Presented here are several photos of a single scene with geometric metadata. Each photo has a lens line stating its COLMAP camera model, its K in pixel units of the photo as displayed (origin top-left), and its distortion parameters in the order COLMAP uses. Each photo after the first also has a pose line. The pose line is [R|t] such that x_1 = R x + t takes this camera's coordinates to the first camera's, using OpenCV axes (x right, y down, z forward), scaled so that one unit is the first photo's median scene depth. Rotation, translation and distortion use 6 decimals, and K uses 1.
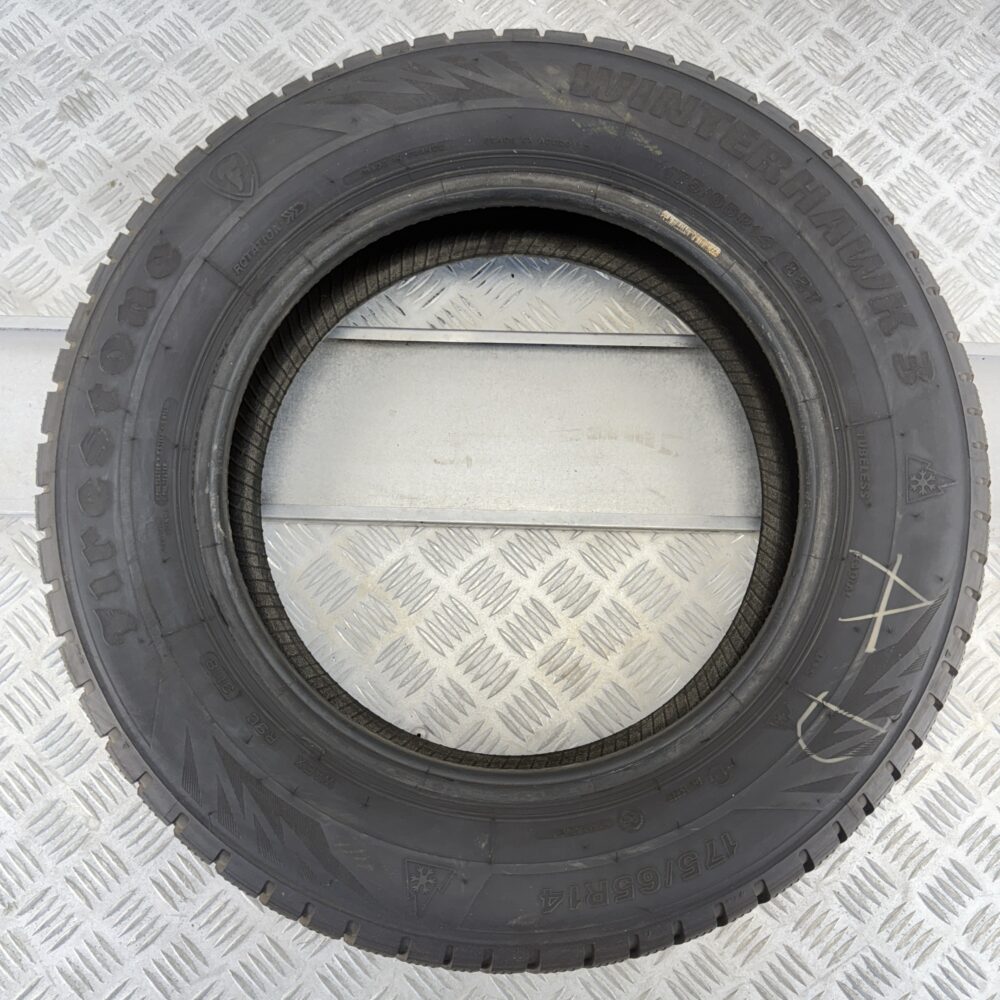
lens RADIAL K [[903.1, 0, 500.0], [0, 903.1, 500.0], [0, 0, 1]] dist [0.011294, -0.026796]
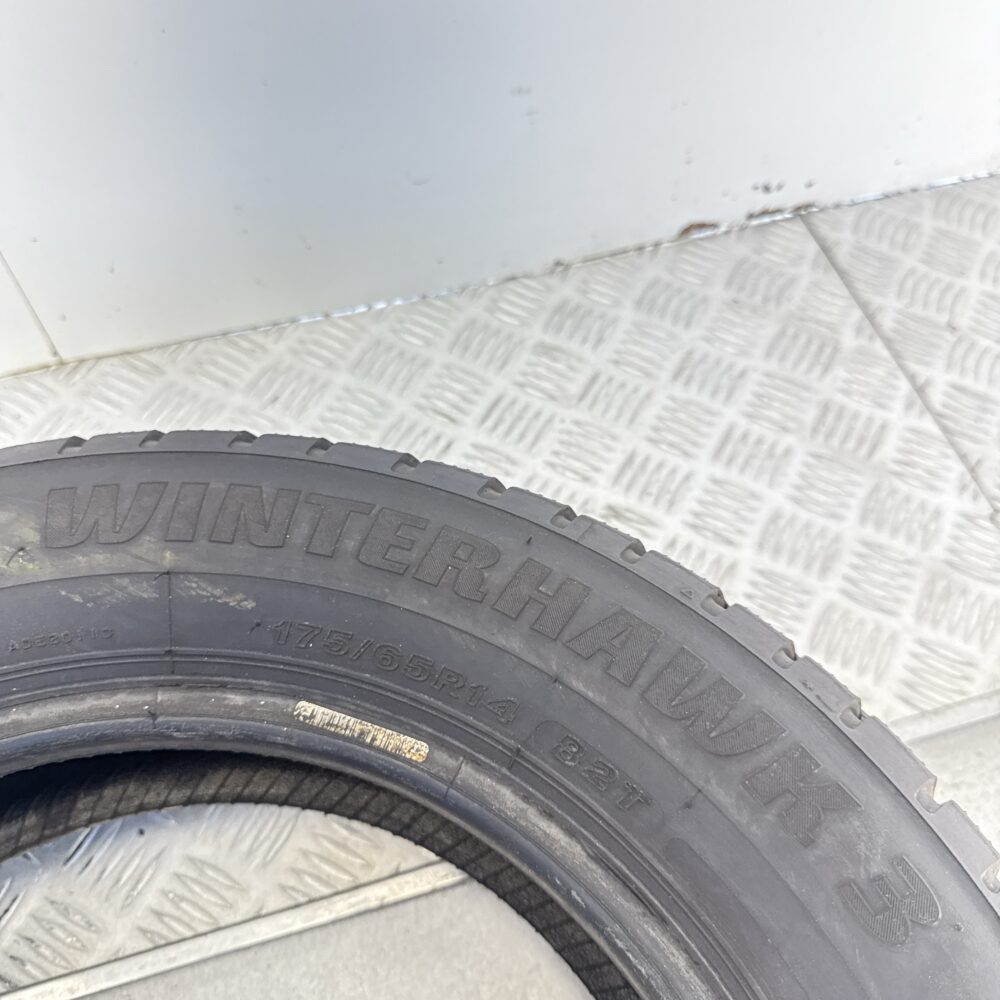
lens RADIAL K [[929.3, 0, 500.0], [0, 929.3, 500.0], [0, 0, 1]] dist [0.114449, -0.319635]
pose [[0.950070, -0.258235, 0.175161, 0.226426], [0.305352, 0.884987, -0.351508, -0.203044], [-0.064243, 0.387443, 0.919652, 0.473057]]
